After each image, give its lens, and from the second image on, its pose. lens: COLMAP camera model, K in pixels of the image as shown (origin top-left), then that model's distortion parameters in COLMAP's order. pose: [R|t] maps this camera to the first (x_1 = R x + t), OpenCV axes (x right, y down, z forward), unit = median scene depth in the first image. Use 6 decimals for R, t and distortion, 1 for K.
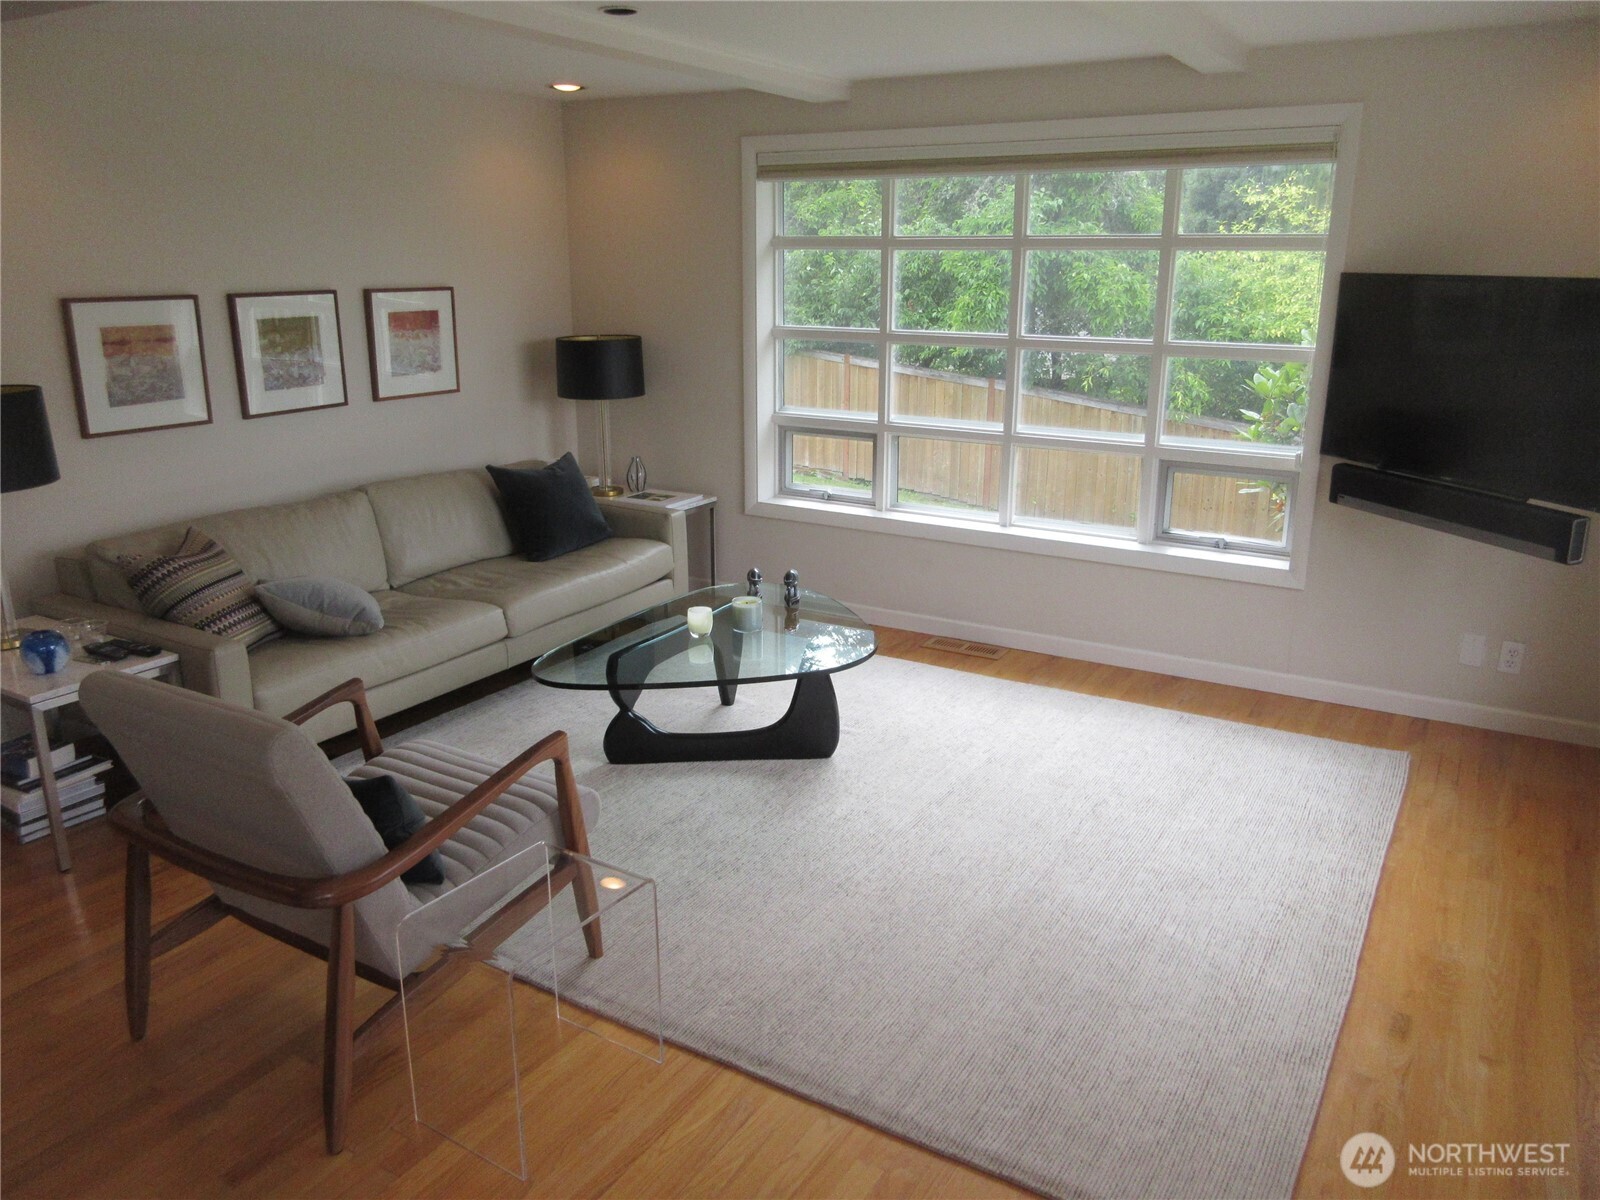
lens RADIAL K [[1182.5, 0, 797.6], [0, 1182.5, 598.6], [0, 0, 1]] dist [-0.017962, 0.015251]
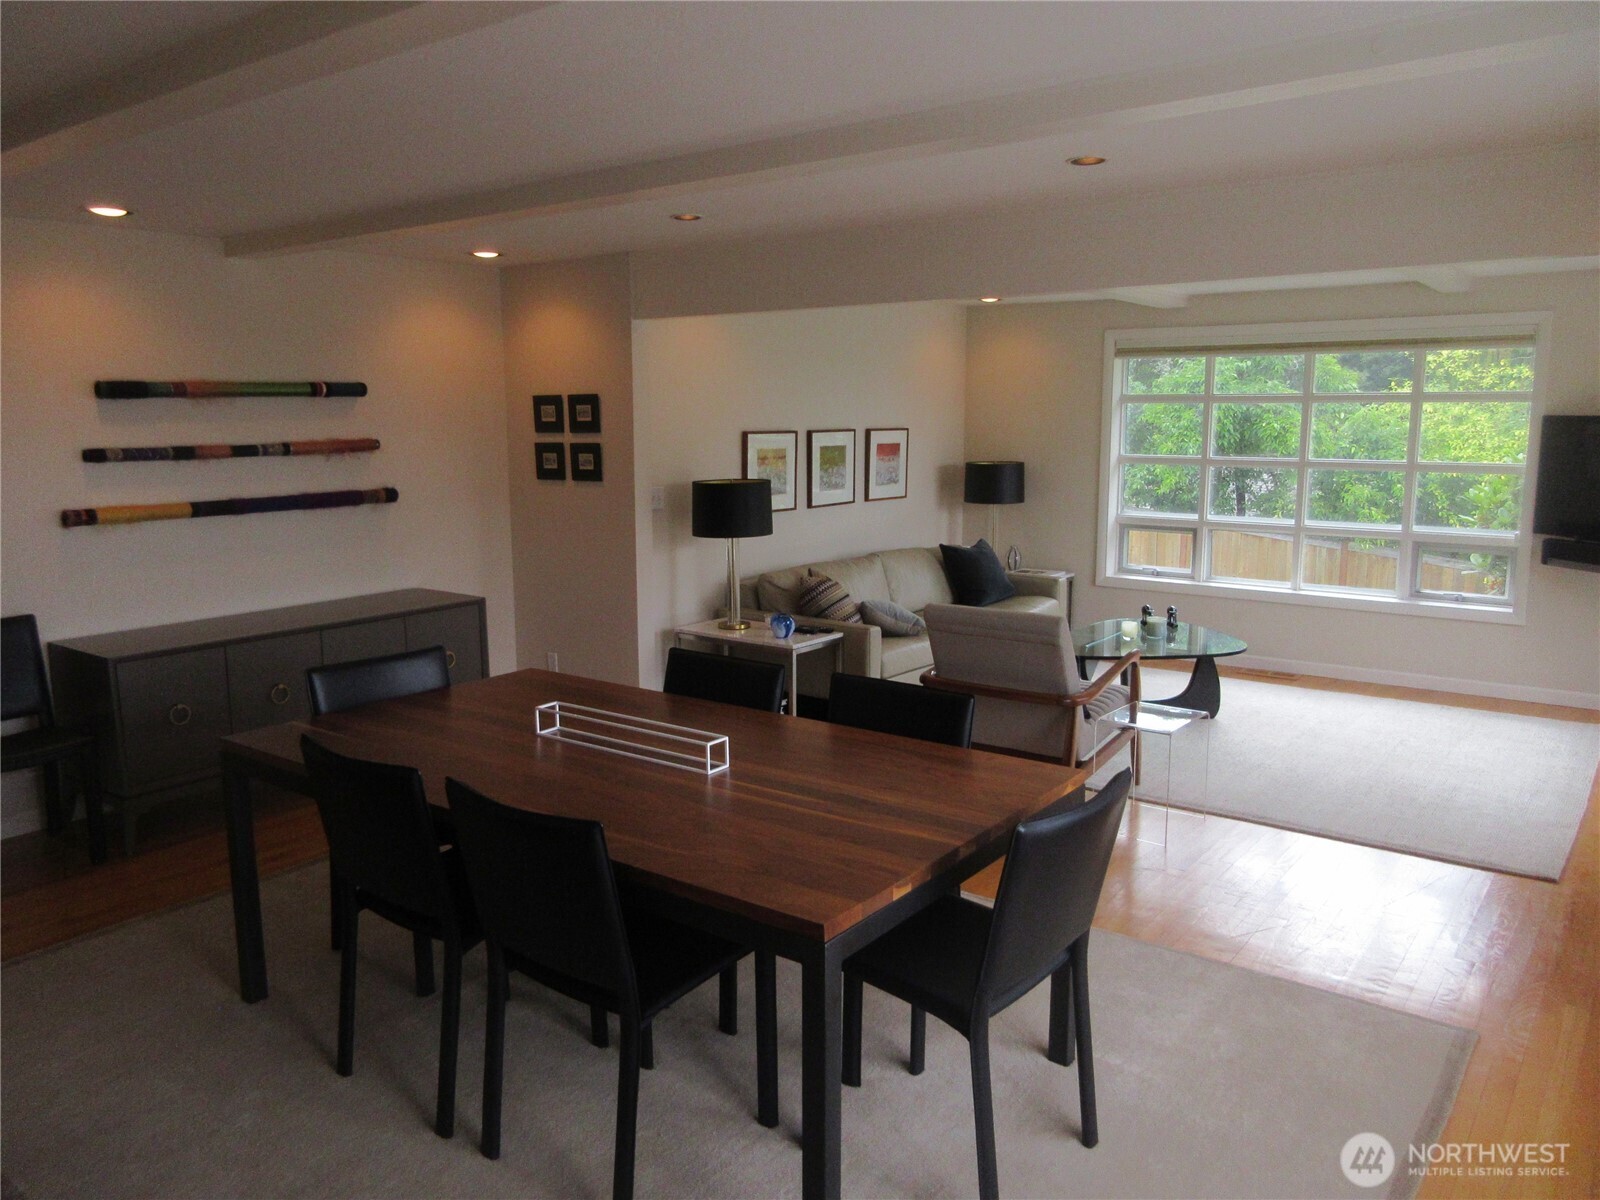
lens RADIAL K [[1182.5, 0, 796.0], [0, 1182.5, 597.4], [0, 0, 1]] dist [-0.017962, 0.015251]
pose [[0.994154, 0.013061, -0.107179, -0.272837], [-0.026460, 0.991859, -0.124564, 0.140904], [0.104680, 0.126672, 0.986406, -0.472060]]
